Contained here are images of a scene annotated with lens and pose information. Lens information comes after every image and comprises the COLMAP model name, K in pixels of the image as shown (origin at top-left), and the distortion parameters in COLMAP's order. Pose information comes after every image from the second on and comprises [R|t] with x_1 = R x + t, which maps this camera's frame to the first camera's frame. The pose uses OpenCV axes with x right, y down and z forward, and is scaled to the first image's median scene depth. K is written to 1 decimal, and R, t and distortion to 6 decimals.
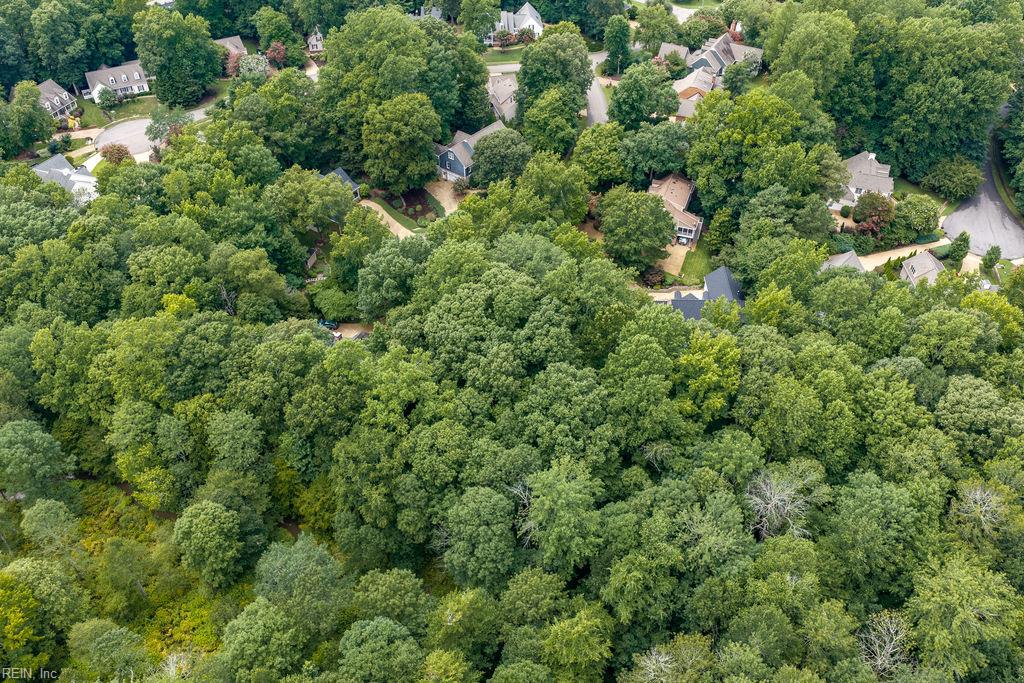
lens RADIAL K [[851.9, 0, 512.0], [0, 851.9, 341.5], [0, 0, 1]] dist [0.009937, -0.022578]
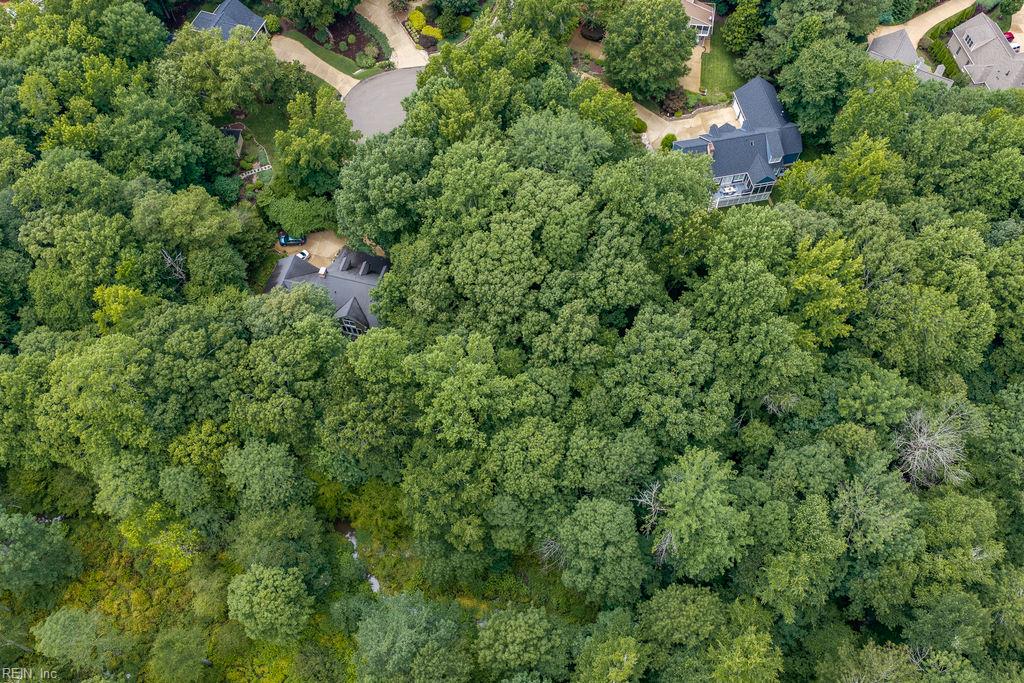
lens RADIAL K [[851.9, 0, 512.0], [0, 851.9, 341.5], [0, 0, 1]] dist [0.009937, -0.022578]
pose [[0.975936, -0.196837, 0.093830, -0.141588], [0.150501, 0.919411, 0.363364, -0.246430], [-0.157792, -0.340499, 0.926910, 0.255871]]
